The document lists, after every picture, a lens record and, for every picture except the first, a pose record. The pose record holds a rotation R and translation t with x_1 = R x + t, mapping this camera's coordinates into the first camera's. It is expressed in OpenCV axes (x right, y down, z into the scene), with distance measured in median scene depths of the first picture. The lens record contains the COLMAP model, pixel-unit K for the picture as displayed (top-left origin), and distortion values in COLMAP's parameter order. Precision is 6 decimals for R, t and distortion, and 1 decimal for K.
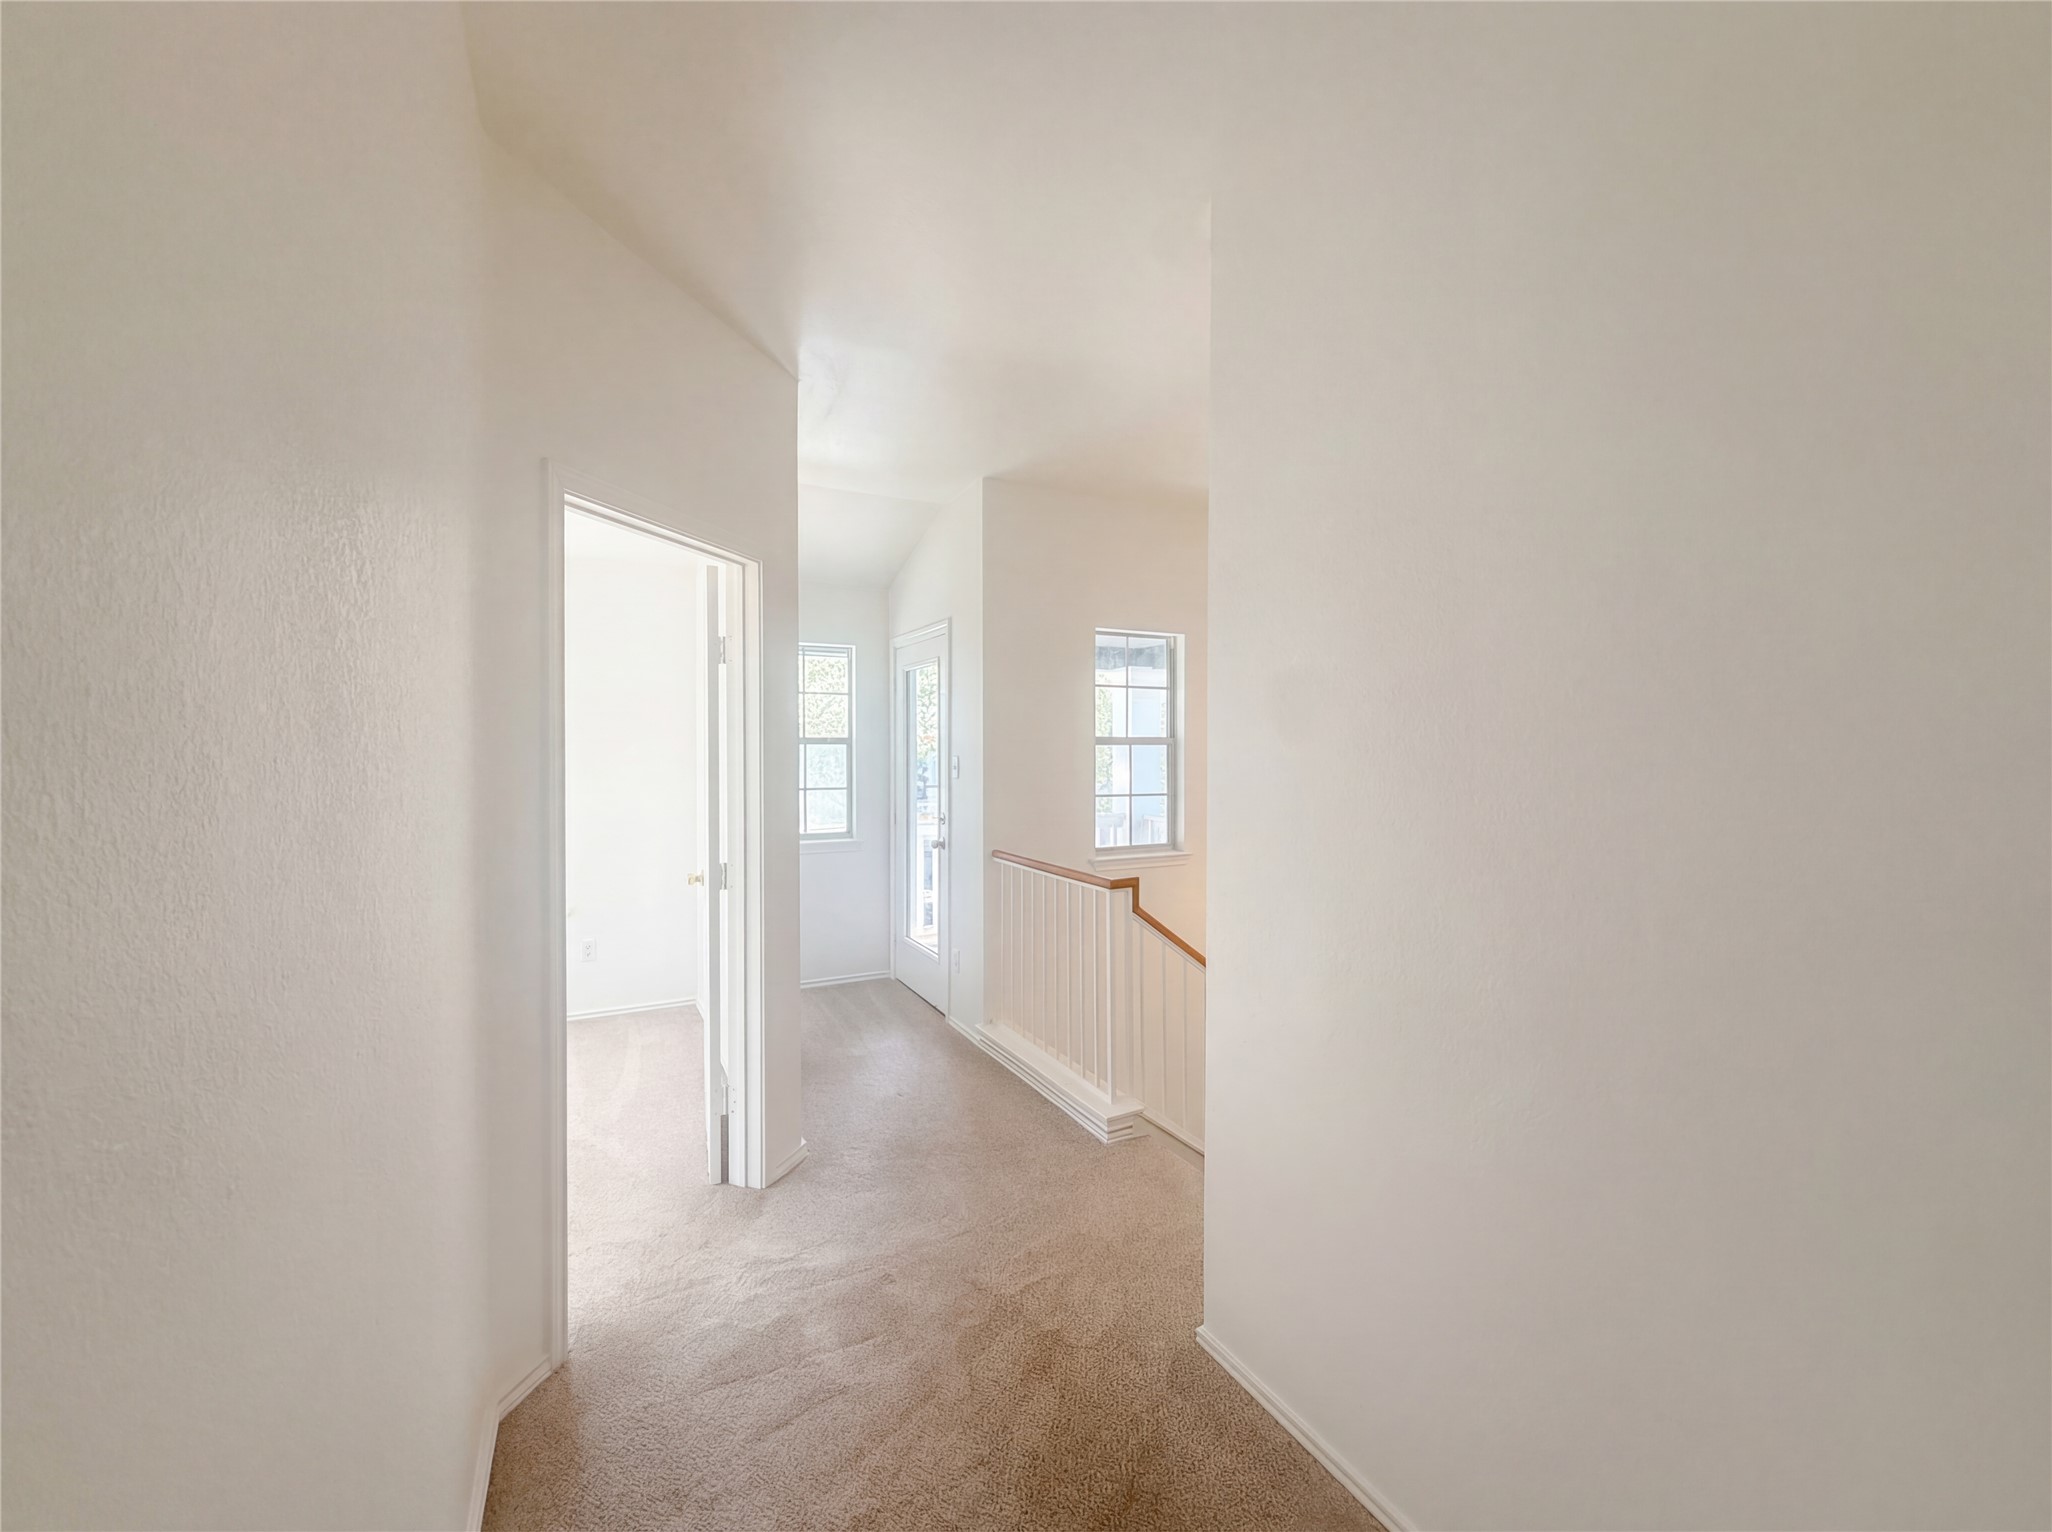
lens RADIAL K [[812.6, 0, 1025.2], [0, 812.6, 760.1], [0, 0, 1]] dist [-0.002183, -0.000560]
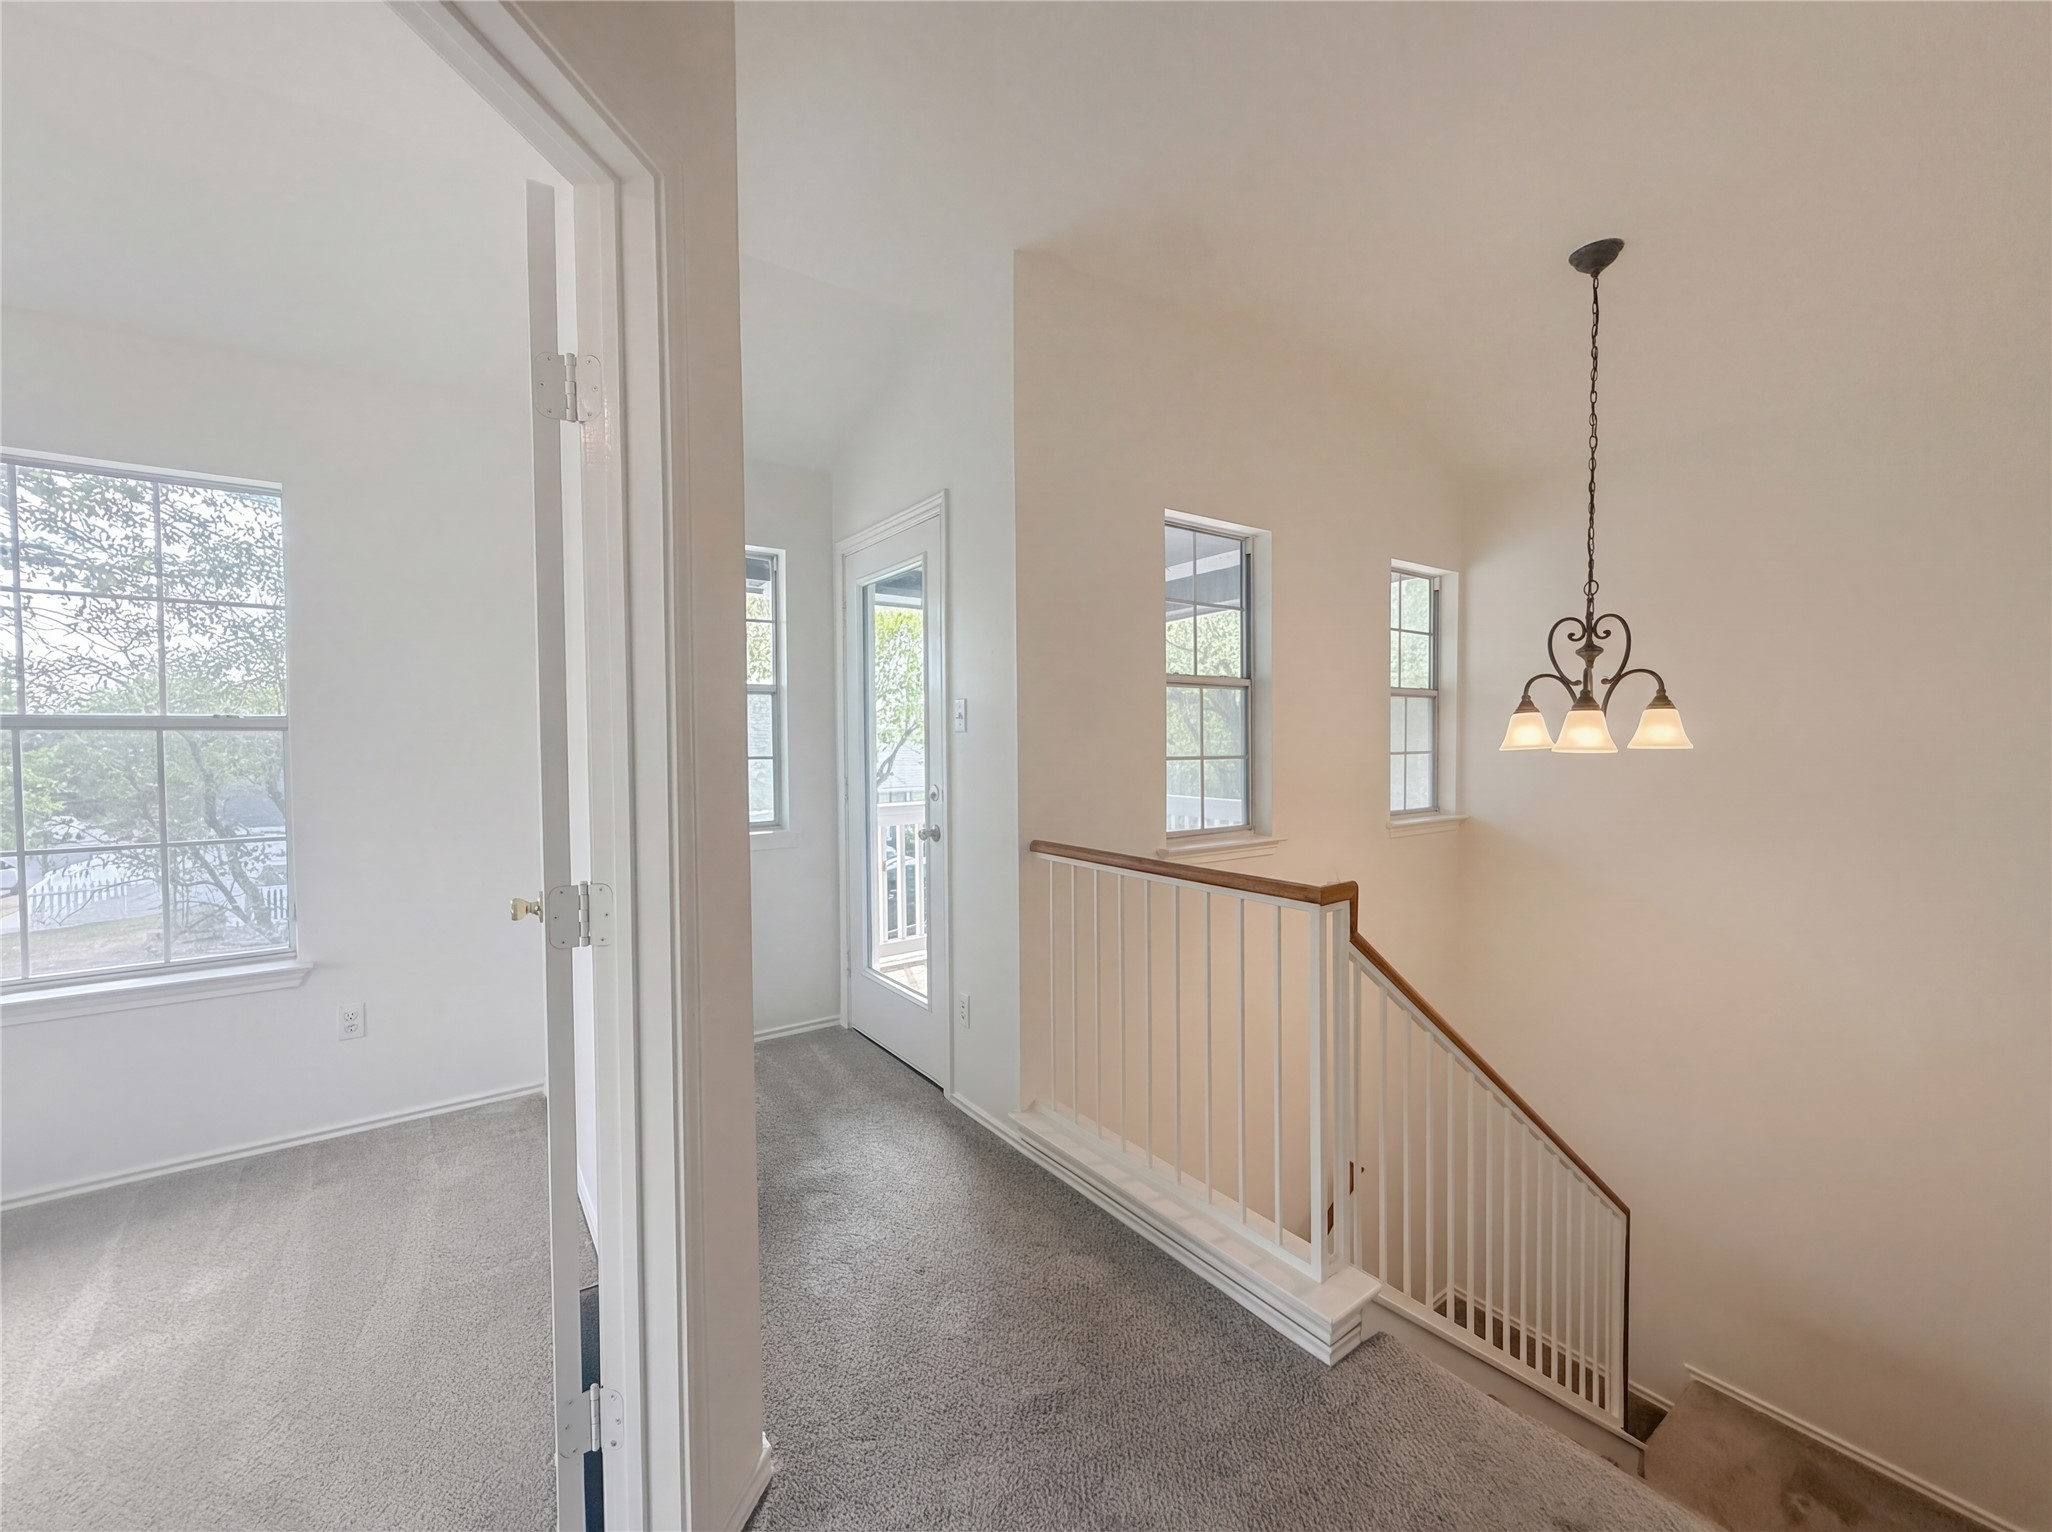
lens RADIAL K [[812.6, 0, 1027.5], [0, 812.6, 764.5], [0, 0, 1]] dist [-0.002183, -0.000560]
pose [[0.990038, -0.010030, 0.140445, -0.133938], [0.007493, 0.999799, 0.018582, 0.038832], [-0.140603, -0.017344, 0.989914, 0.369164]]
